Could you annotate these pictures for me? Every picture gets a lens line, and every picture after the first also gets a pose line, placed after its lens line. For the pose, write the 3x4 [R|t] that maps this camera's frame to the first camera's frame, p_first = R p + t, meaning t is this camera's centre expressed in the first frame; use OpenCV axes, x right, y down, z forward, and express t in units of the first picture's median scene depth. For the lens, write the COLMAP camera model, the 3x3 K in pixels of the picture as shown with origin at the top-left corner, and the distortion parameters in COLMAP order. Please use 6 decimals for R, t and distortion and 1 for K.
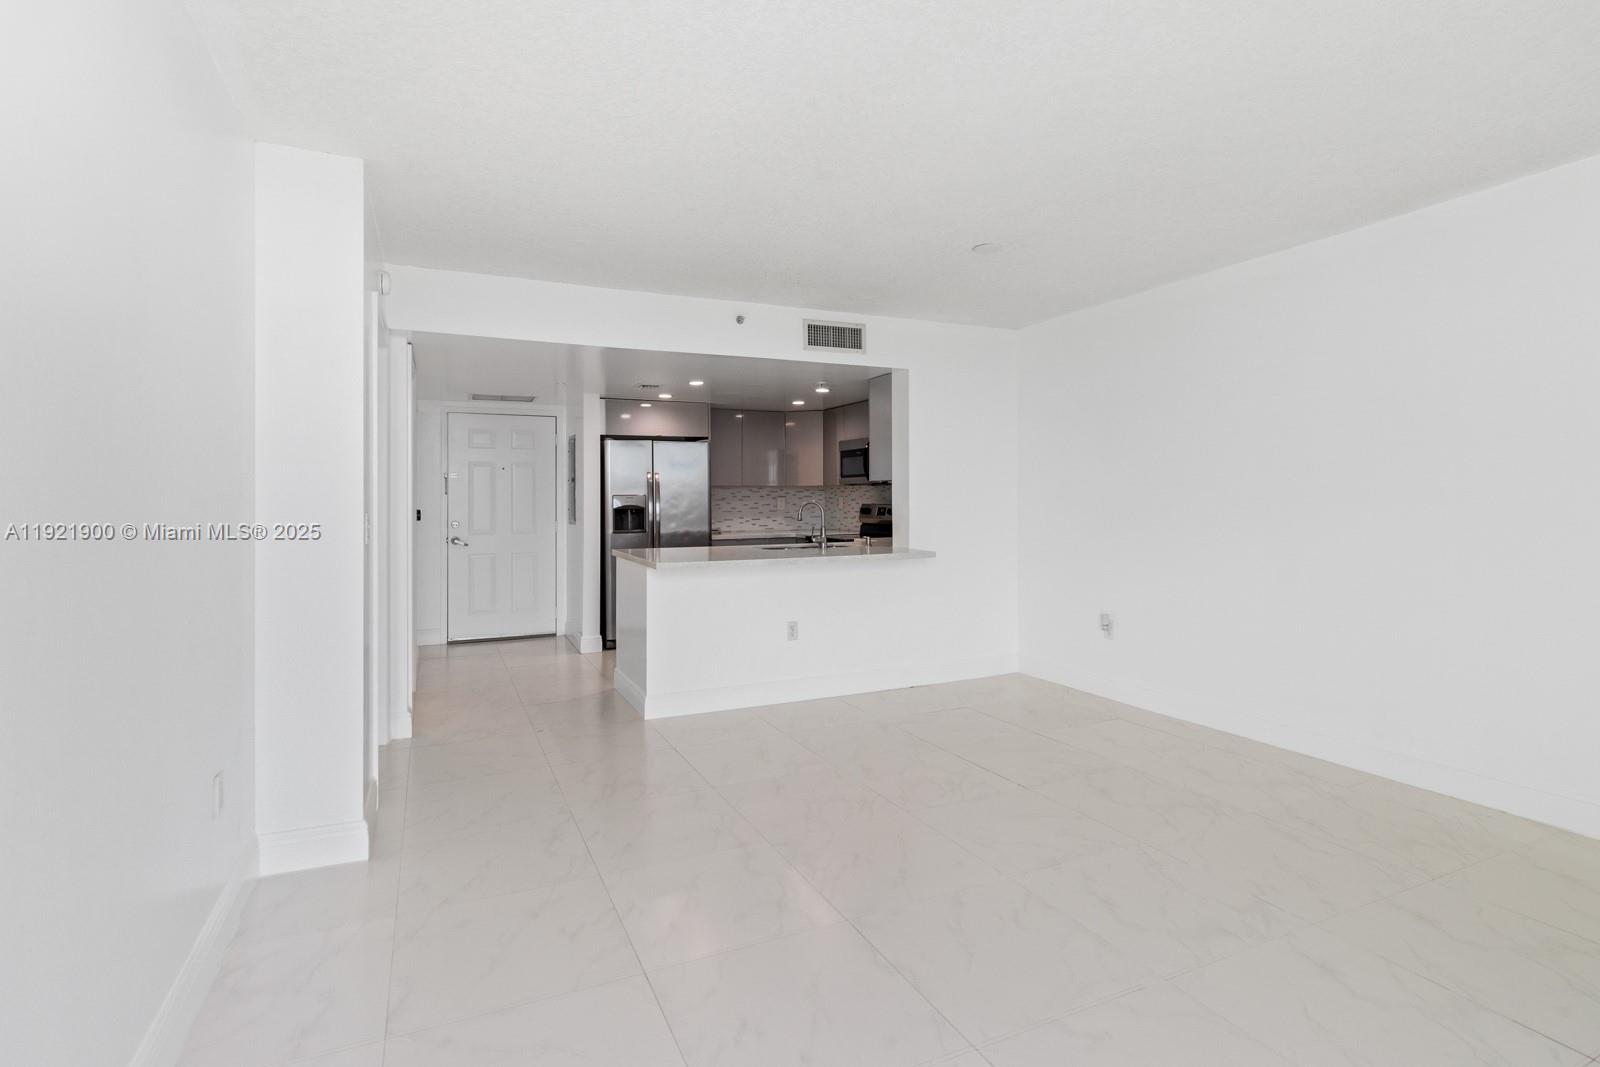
lens RADIAL K [[761.9, 0, 796.9], [0, 761.9, 494.0], [0, 0, 1]] dist [-0.000387, 0.000111]
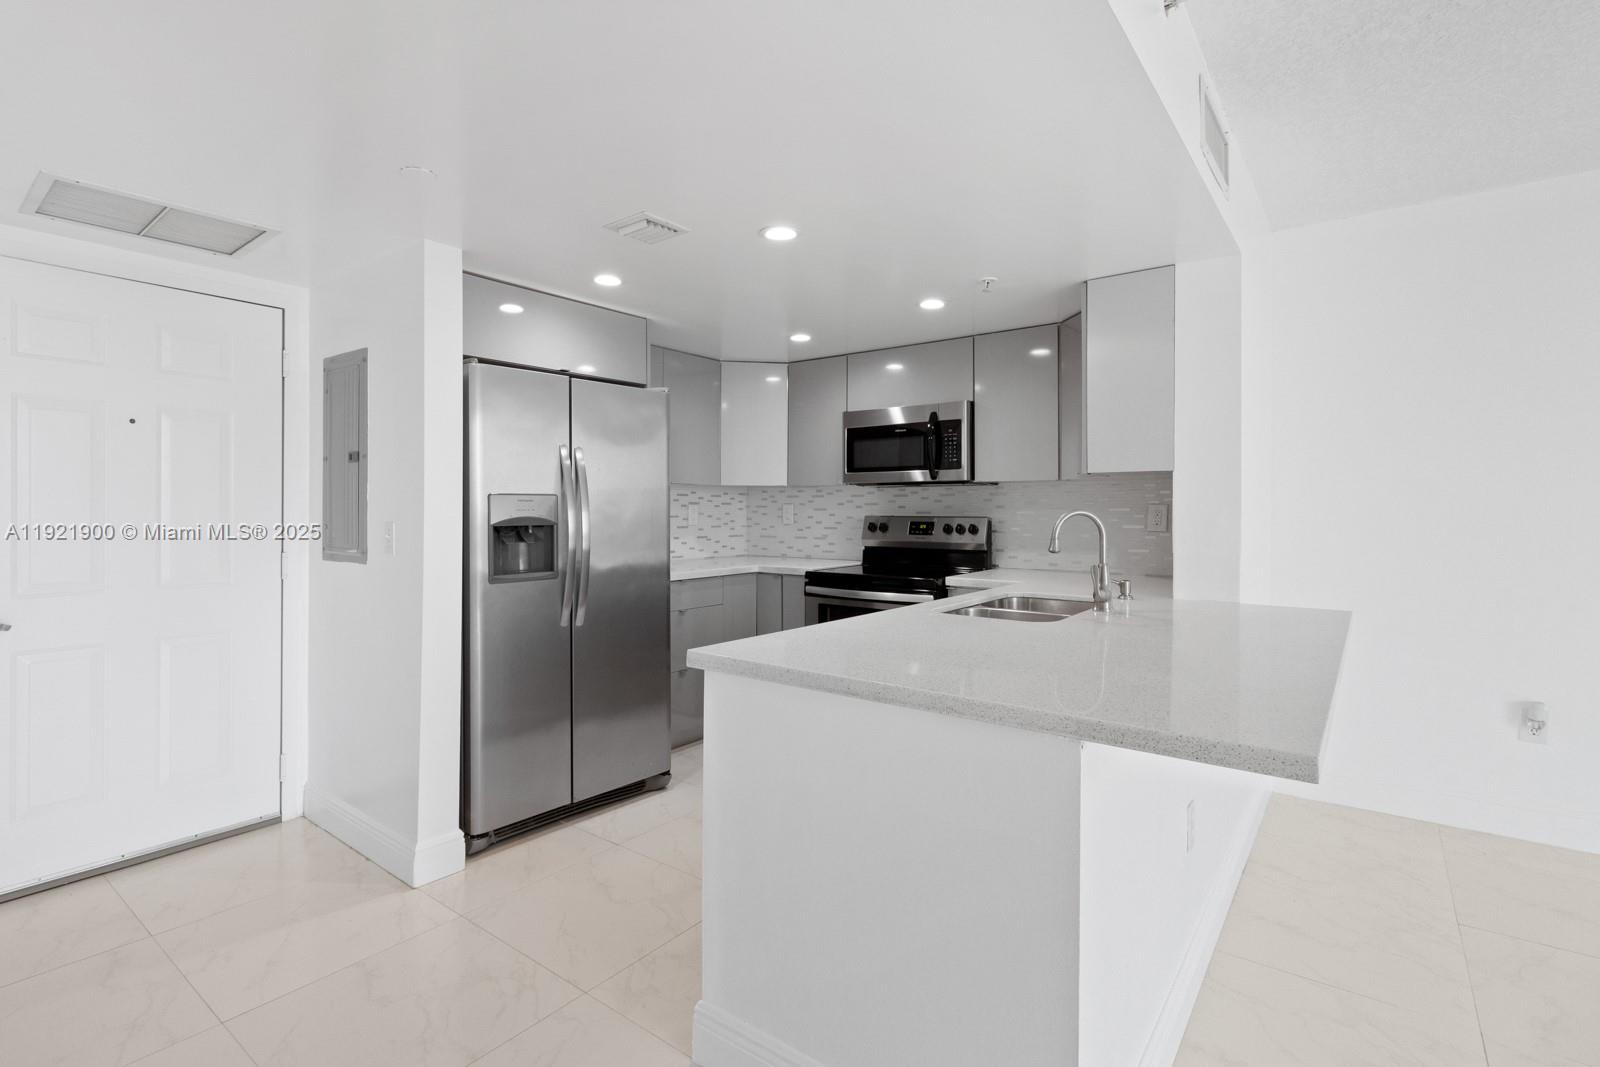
lens RADIAL K [[754.4, 0, 799.8], [0, 754.4, 507.7], [0, 0, 1]] dist [-0.015367, 0.000101]
pose [[0.877514, 0.008136, 0.479482, -0.285986], [-0.009066, 0.999959, -0.000377, 0.007955], [-0.479465, -0.004016, 0.877552, 0.536479]]
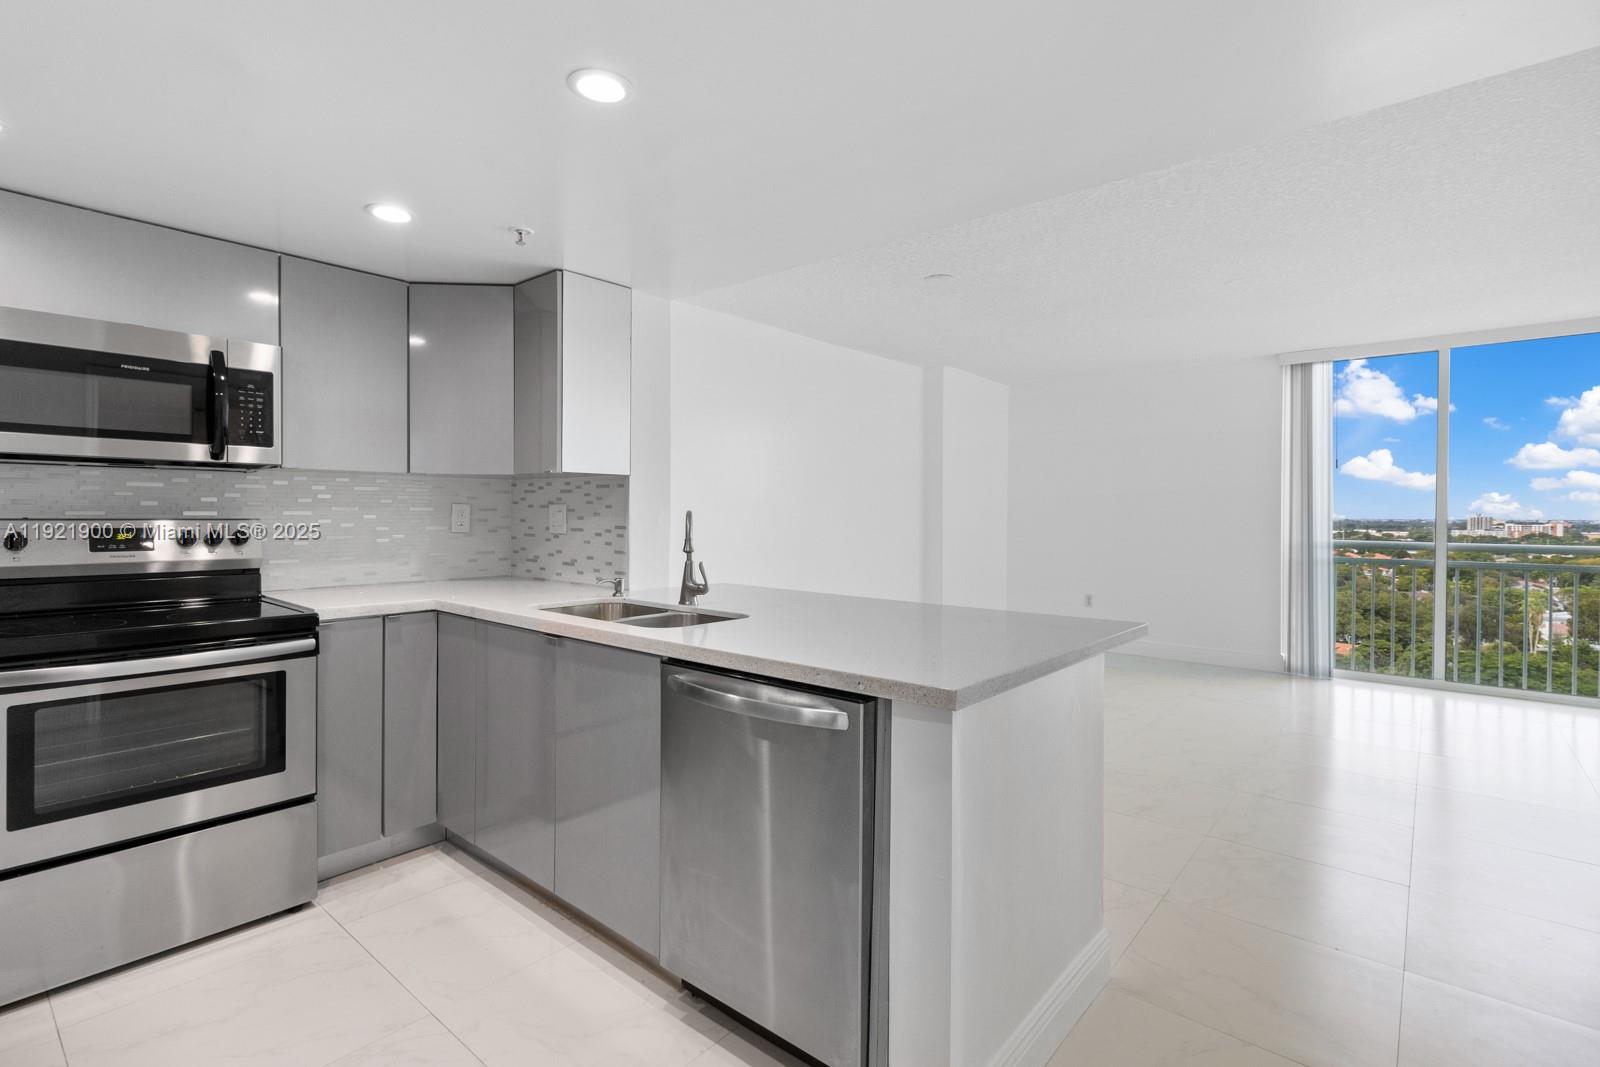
lens RADIAL K [[745.5, 0, 796.7], [0, 745.5, 516.7], [0, 0, 1]] dist [-0.002555, 0.000241]
pose [[-0.428046, -0.000570, 0.903757, -0.361236], [-0.006902, 0.999973, -0.002638, 0.011510], [-0.903731, -0.007367, -0.428038, 0.910806]]
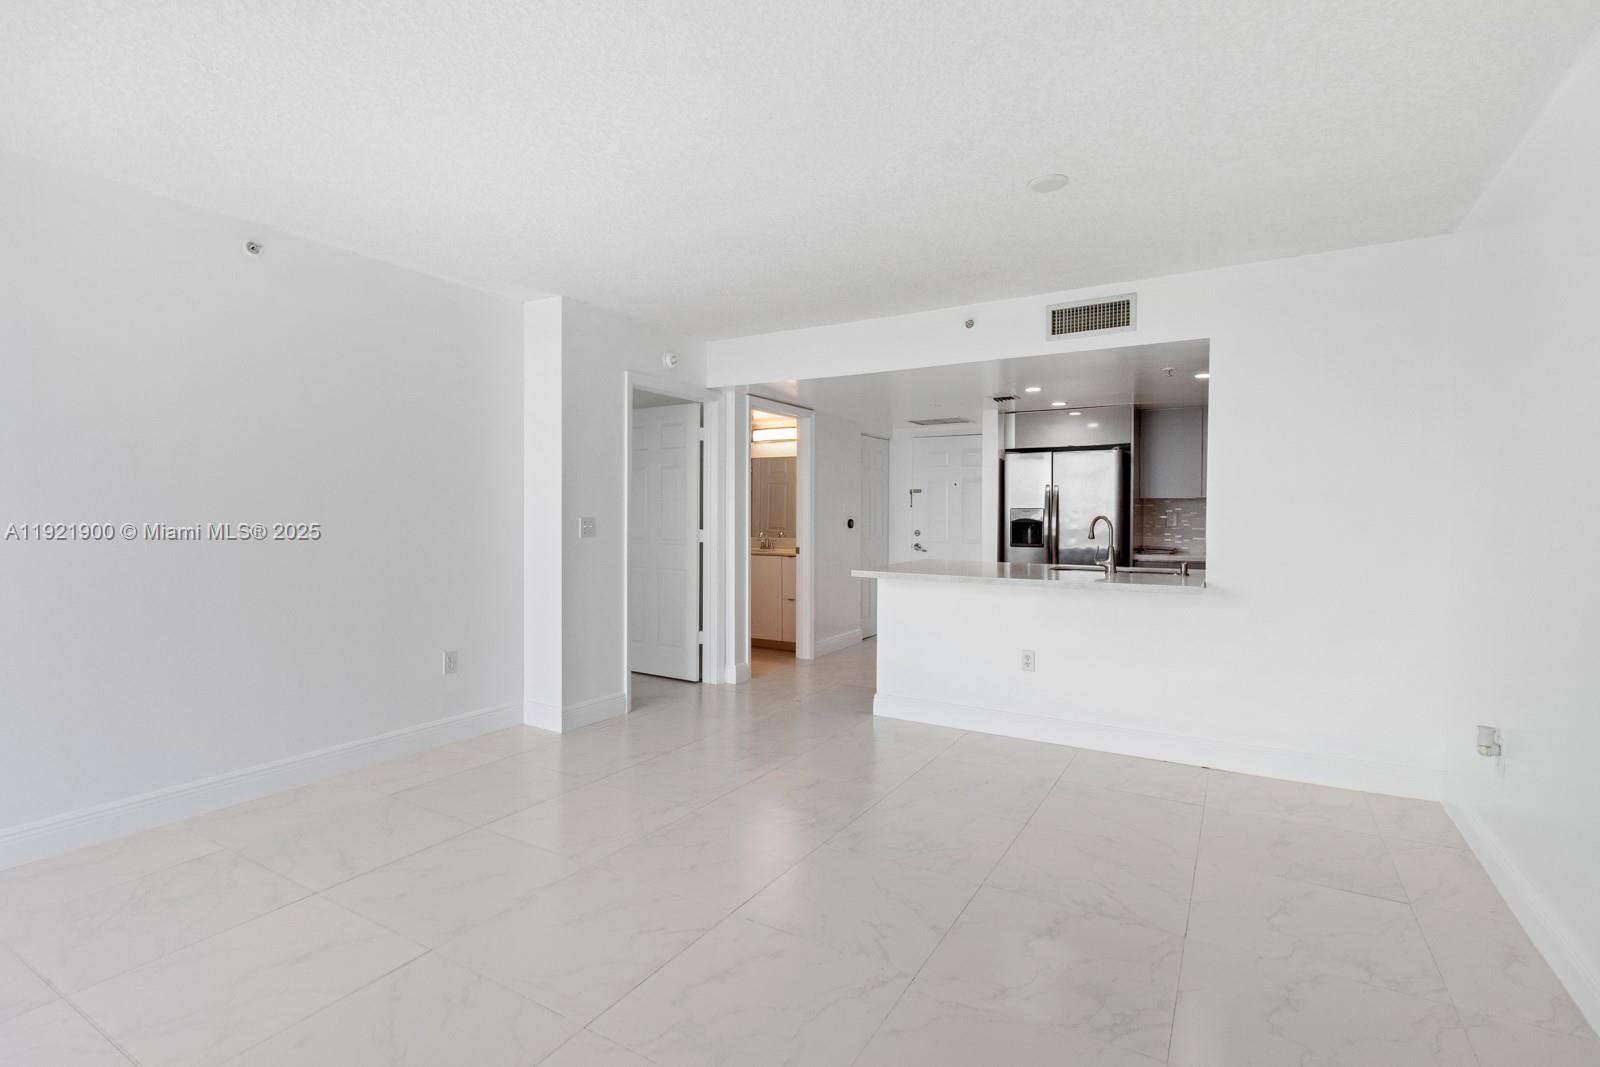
lens RADIAL K [[737.4, 0, 800.0], [0, 737.4, 533.5], [0, 0, 1]] dist [-0.022636, -0.000005]
pose [[0.568964, 0.030922, -0.821781, 0.394102], [-0.001599, 0.999333, 0.036495, -0.000716], [0.822361, -0.019450, 0.568633, 0.209968]]
